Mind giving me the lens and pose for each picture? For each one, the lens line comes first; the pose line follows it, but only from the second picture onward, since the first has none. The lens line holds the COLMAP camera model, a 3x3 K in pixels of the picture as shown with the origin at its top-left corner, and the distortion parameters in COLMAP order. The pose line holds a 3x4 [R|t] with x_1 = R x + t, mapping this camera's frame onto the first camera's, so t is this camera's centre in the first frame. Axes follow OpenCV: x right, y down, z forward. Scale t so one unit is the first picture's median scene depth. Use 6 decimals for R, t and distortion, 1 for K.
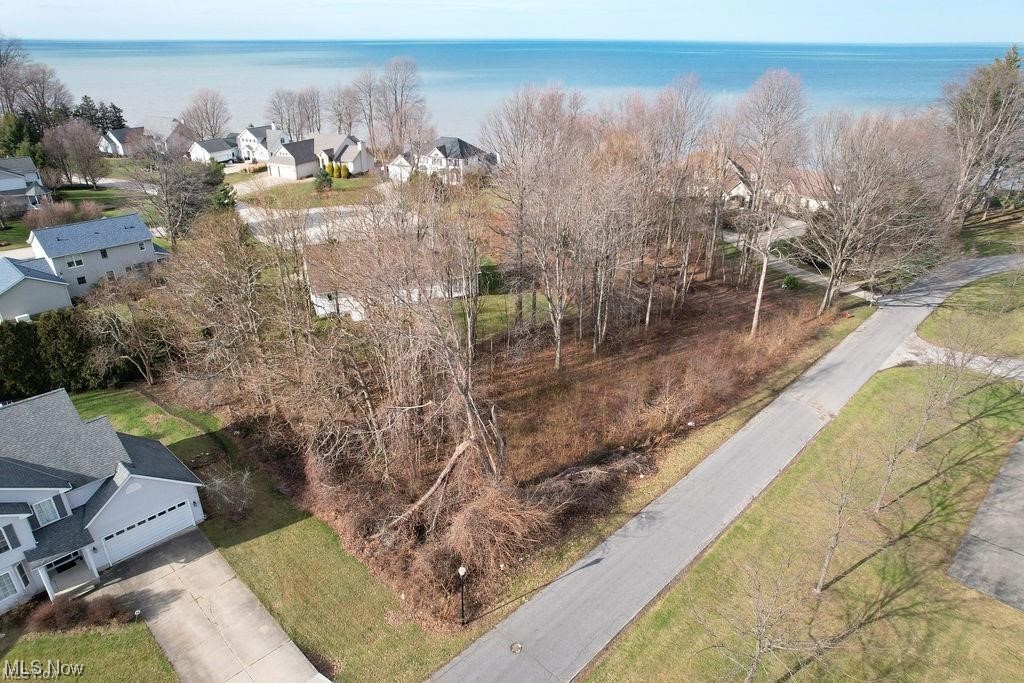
lens RADIAL K [[655.2, 0, 512.0], [0, 655.2, 341.5], [0, 0, 1]] dist [-0.074964, 0.071490]
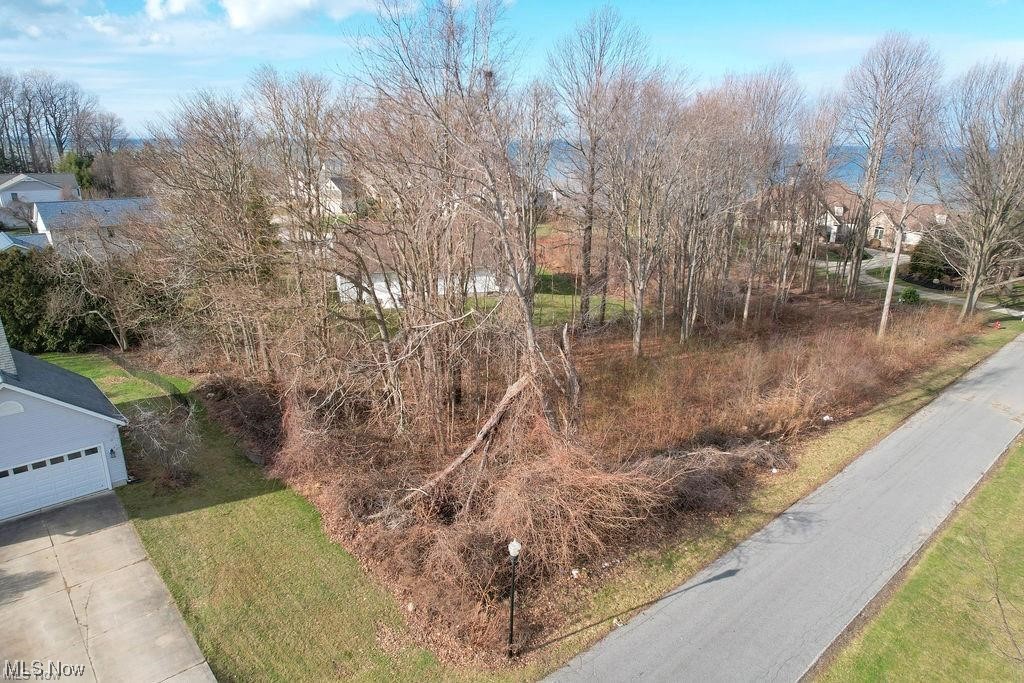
lens RADIAL K [[655.2, 0, 512.0], [0, 655.2, 341.5], [0, 0, 1]] dist [-0.074964, 0.071490]
pose [[0.997096, 0.026763, -0.071301, -0.035647], [-0.036247, 0.990149, -0.135246, 0.205960], [0.066980, 0.137438, 0.988243, 0.345759]]
